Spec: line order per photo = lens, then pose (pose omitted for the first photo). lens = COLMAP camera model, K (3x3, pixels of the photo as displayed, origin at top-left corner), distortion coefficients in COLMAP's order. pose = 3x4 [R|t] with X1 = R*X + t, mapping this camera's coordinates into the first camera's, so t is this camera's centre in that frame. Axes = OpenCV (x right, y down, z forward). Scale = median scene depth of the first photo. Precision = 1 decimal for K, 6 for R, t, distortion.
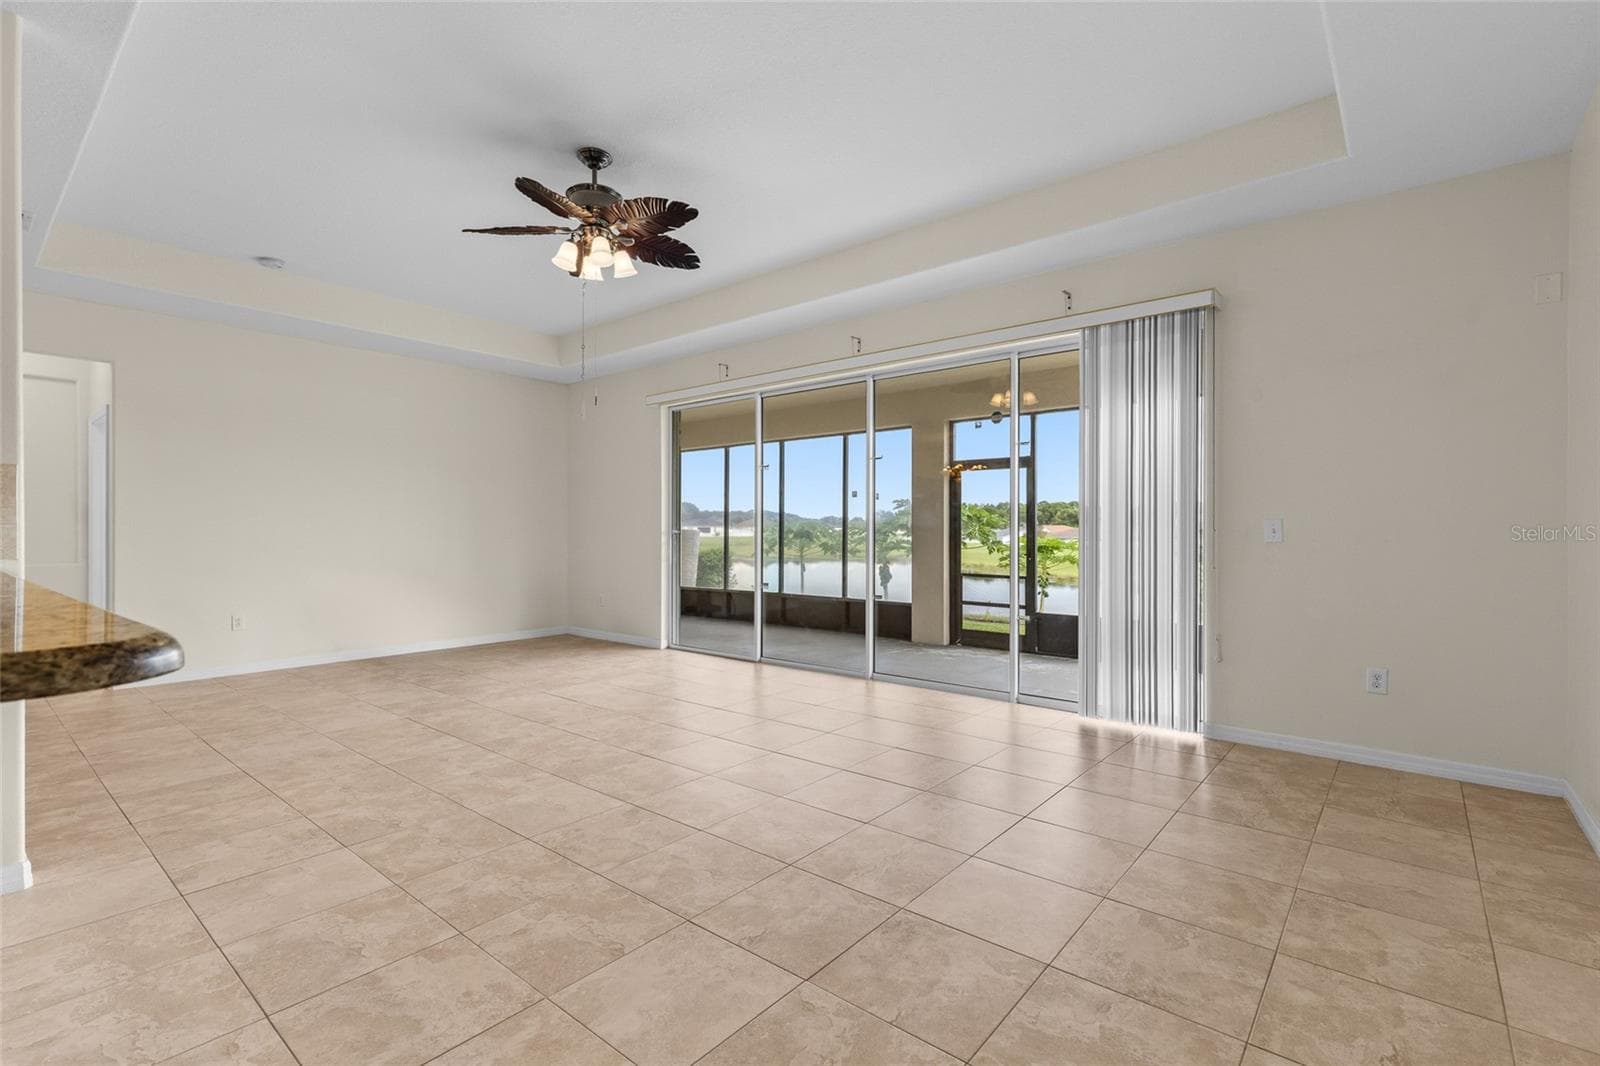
lens RADIAL K [[727.1, 0, 812.9], [0, 727.1, 535.2], [0, 0, 1]] dist [0.007308, -0.002519]
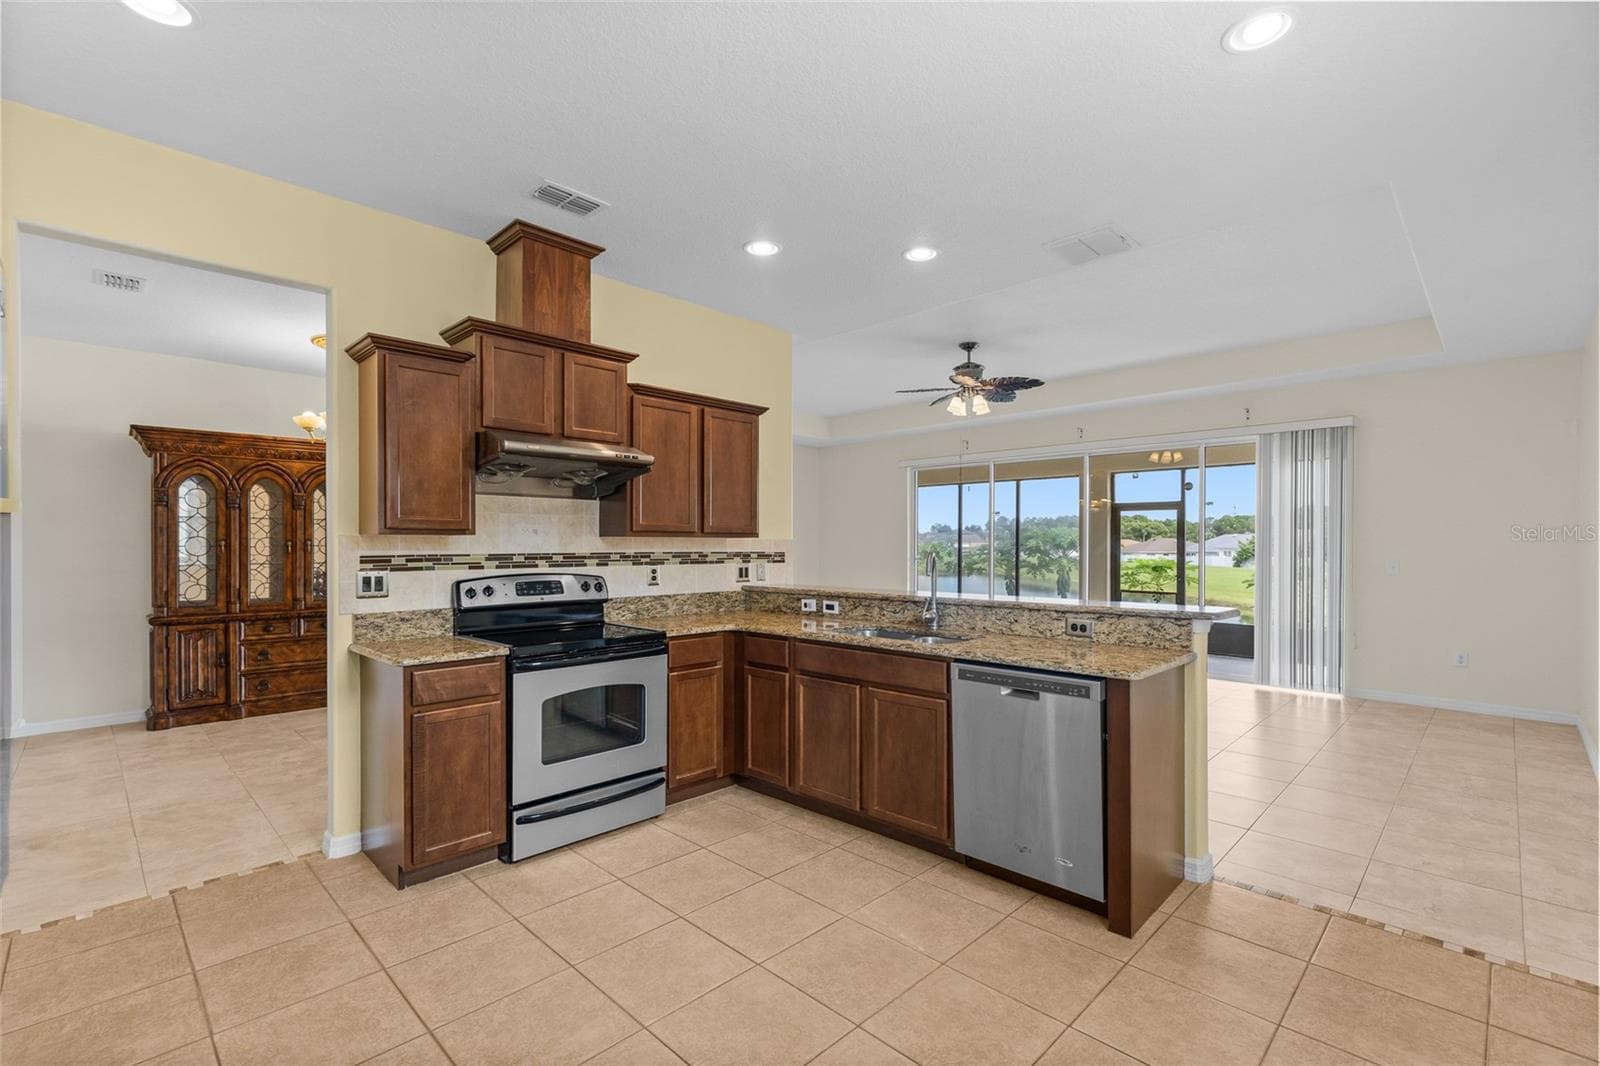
lens RADIAL K [[727.1, 0, 816.5], [0, 727.1, 542.0], [0, 0, 1]] dist [0.007308, -0.002519]
pose [[0.997632, 0.001496, -0.068759, -0.575234], [-0.002193, 0.999947, -0.010062, -0.045085], [0.068741, 0.010189, 0.997583, -0.761342]]
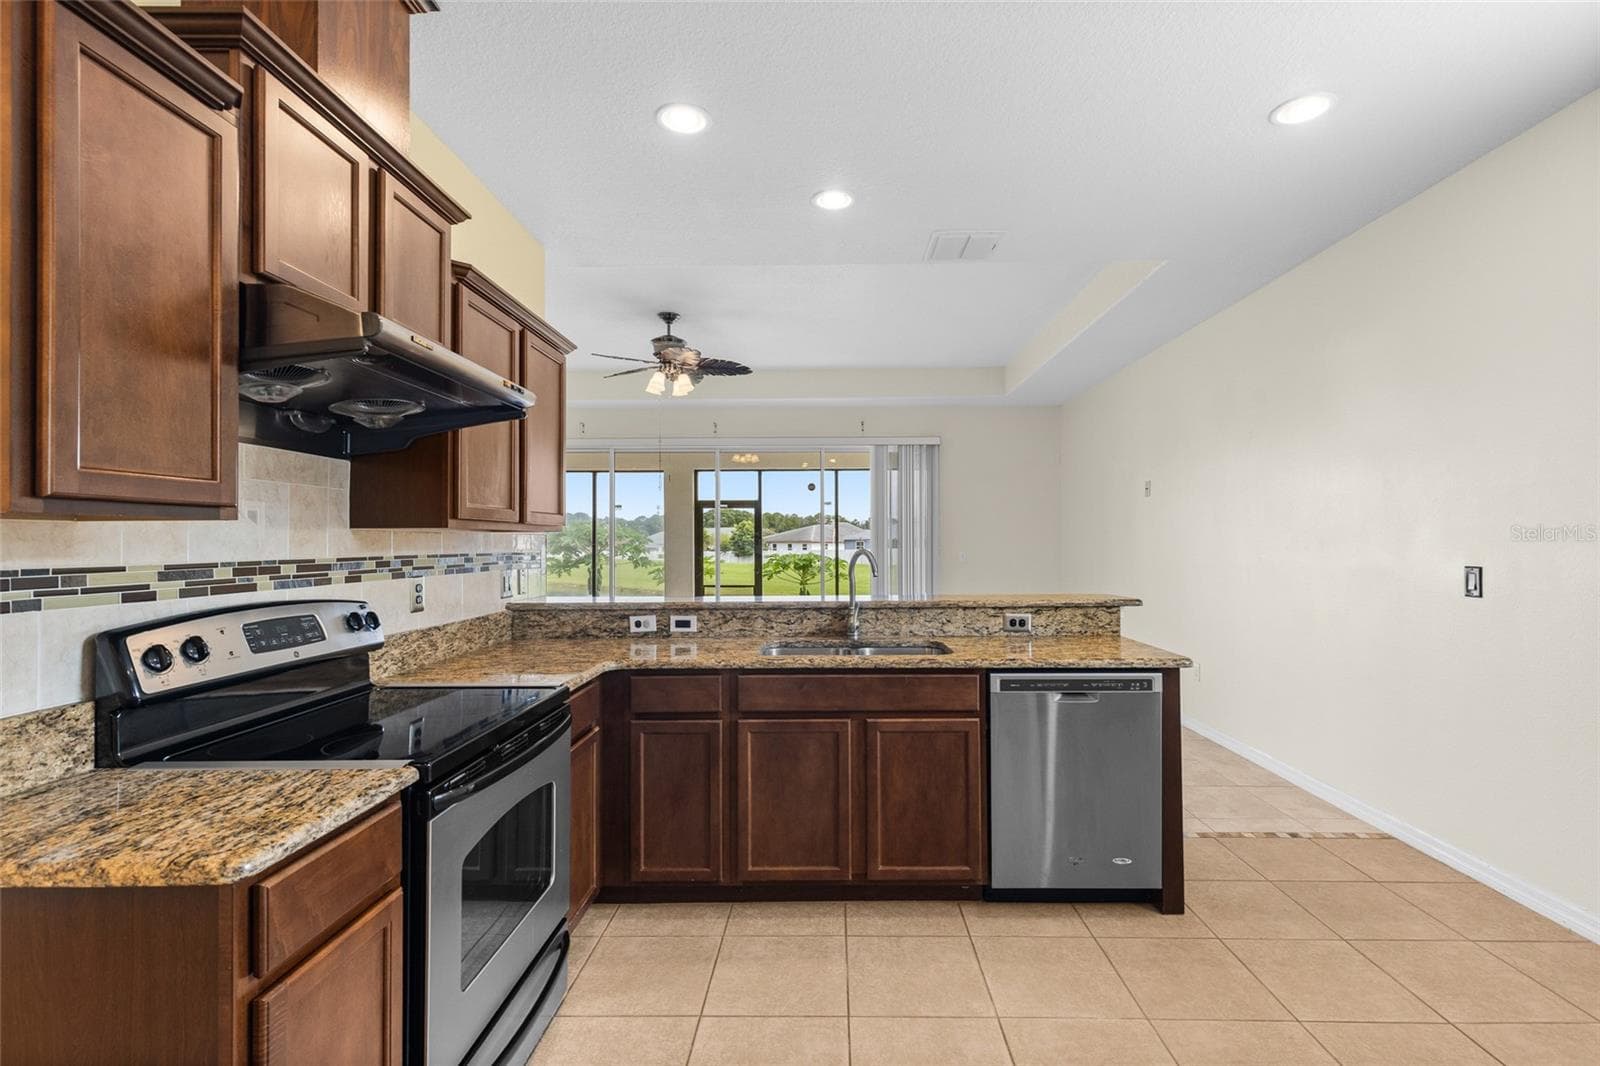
lens RADIAL K [[727.1, 0, 833.7], [0, 727.1, 527.8], [0, 0, 1]] dist [0.007308, -0.002519]
pose [[0.768628, 0.009526, 0.639625, -1.071658], [0.007133, 0.999699, -0.023460, -0.046757], [-0.639656, 0.022594, 0.768329, -0.382985]]
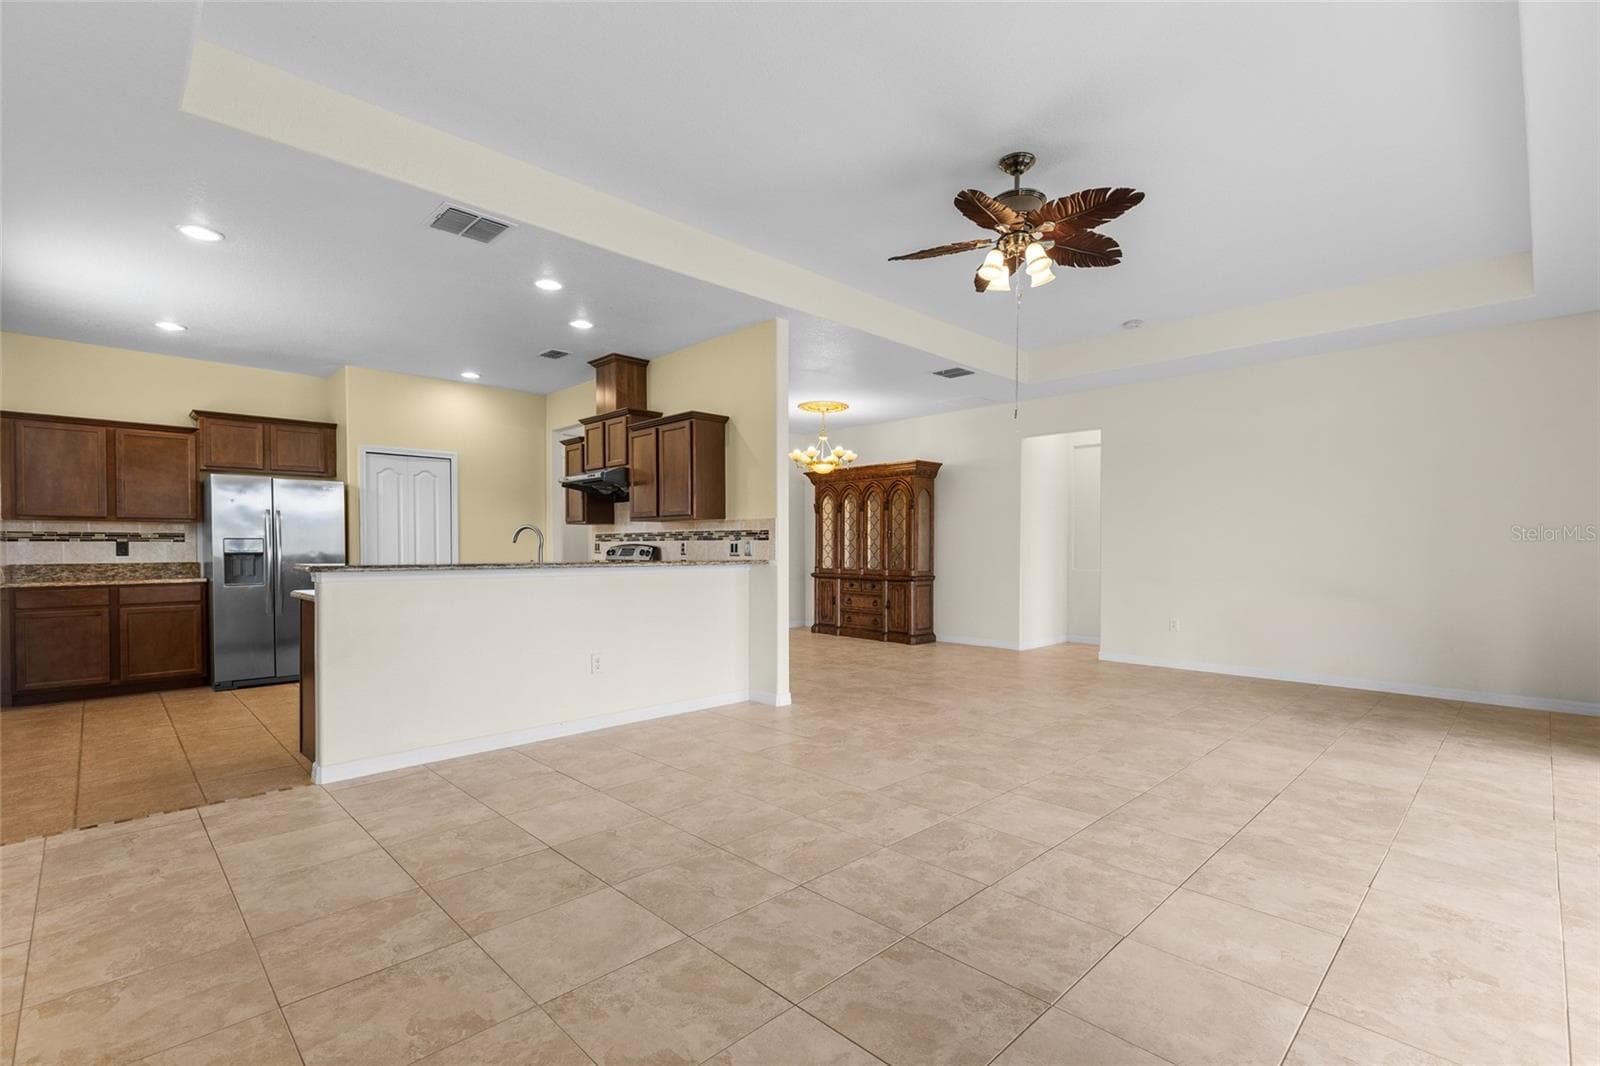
lens RADIAL K [[727.1, 0, 816.4], [0, 727.1, 545.2], [0, 0, 1]] dist [0.007308, -0.002519]
pose [[-0.098429, -0.002150, -0.995142, 0.774854], [-0.006014, 0.999981, -0.001566, -0.006494], [0.995126, 0.005830, -0.098440, 0.915074]]
